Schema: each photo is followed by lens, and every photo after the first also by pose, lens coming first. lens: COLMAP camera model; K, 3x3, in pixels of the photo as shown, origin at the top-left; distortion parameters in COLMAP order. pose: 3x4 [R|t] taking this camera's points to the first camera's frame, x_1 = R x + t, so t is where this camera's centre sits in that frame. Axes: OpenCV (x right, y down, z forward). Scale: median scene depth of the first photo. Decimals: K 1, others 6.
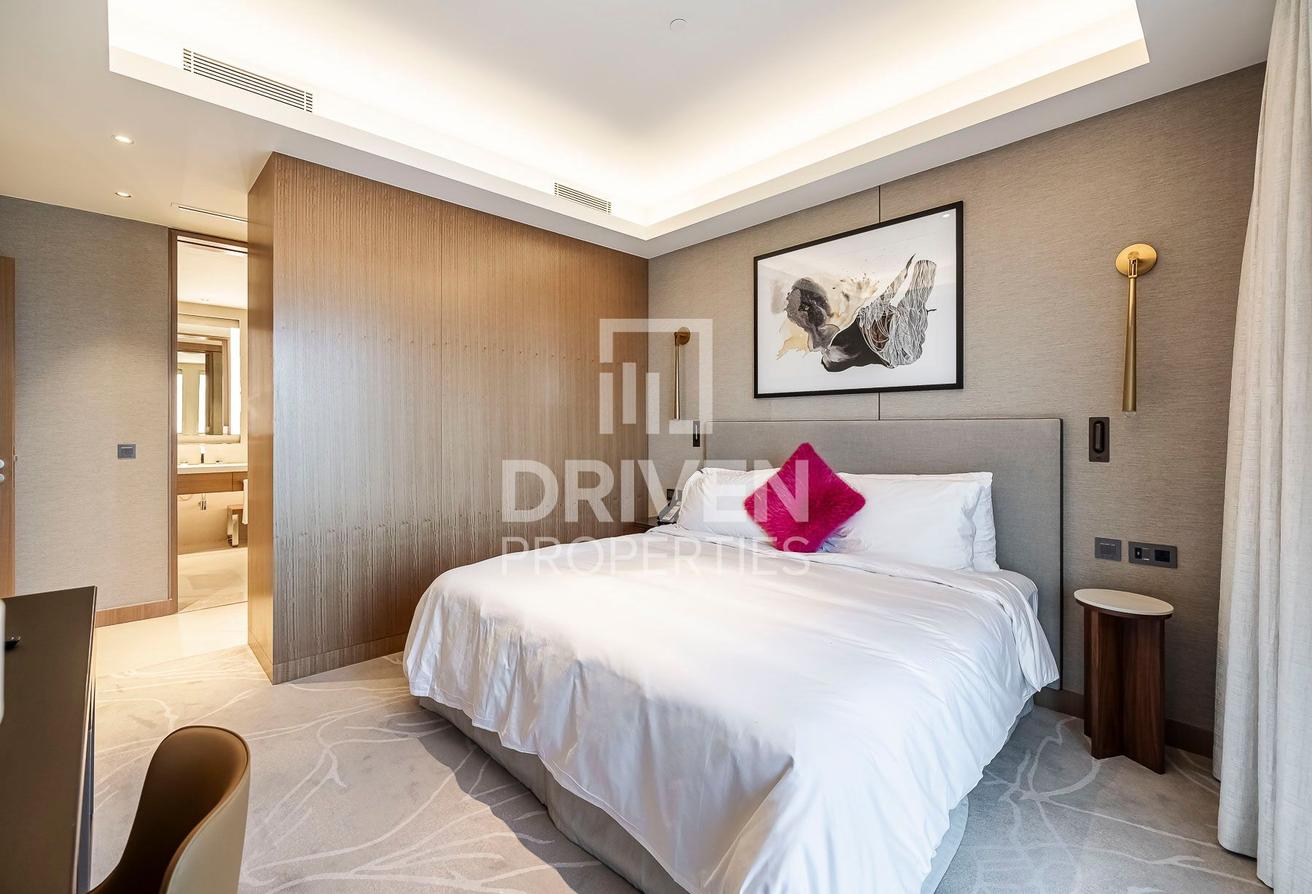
lens RADIAL K [[552.1, 0, 641.1], [0, 552.1, 429.1], [0, 0, 1]] dist [-0.020708, 0.006199]
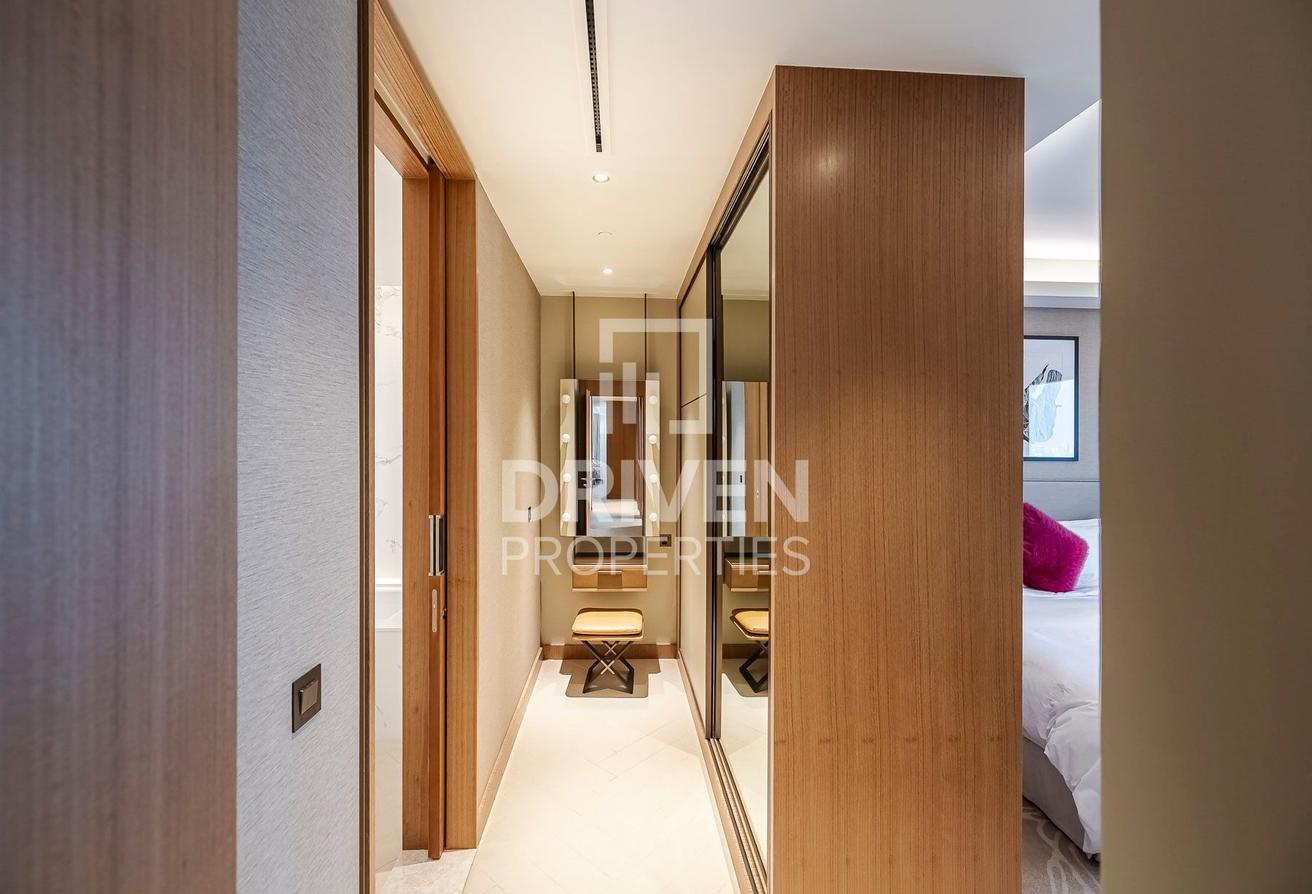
lens RADIAL K [[547.1, 0, 652.4], [0, 547.1, 439.3], [0, 0, 1]] dist [-0.001455, -0.000418]
pose [[0.661025, 0.006635, 0.750334, -1.177787], [-0.017769, 0.999819, 0.006812, -0.110314], [-0.750153, -0.017836, 0.661023, 0.788504]]
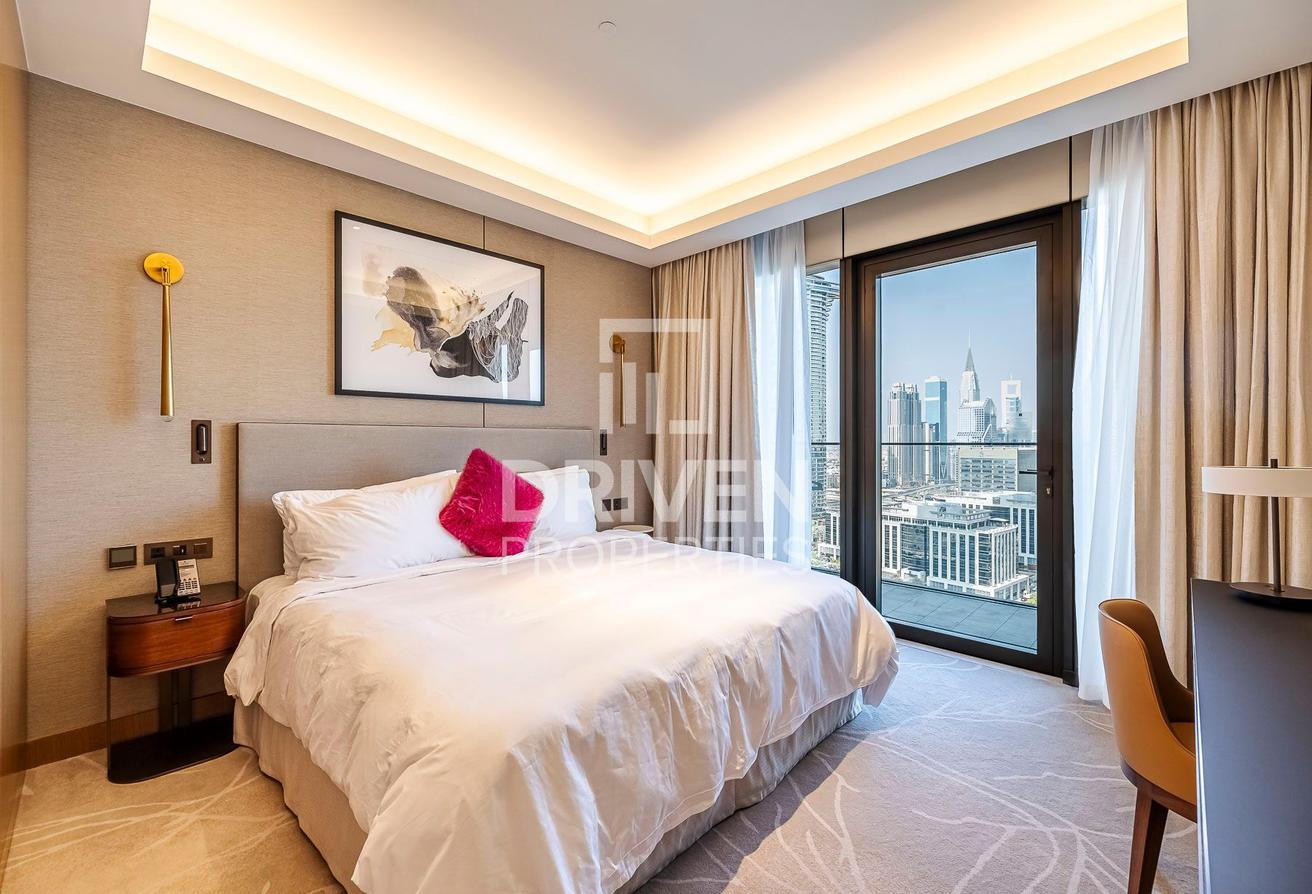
lens RADIAL K [[563.5, 0, 657.1], [0, 563.5, 442.3], [0, 0, 1]] dist [-0.020991, -0.000195]
pose [[-0.045983, -0.013864, 0.998846, -0.715710], [-0.011705, 0.999843, 0.013339, -0.005558], [-0.998874, -0.011078, -0.046138, 0.701269]]
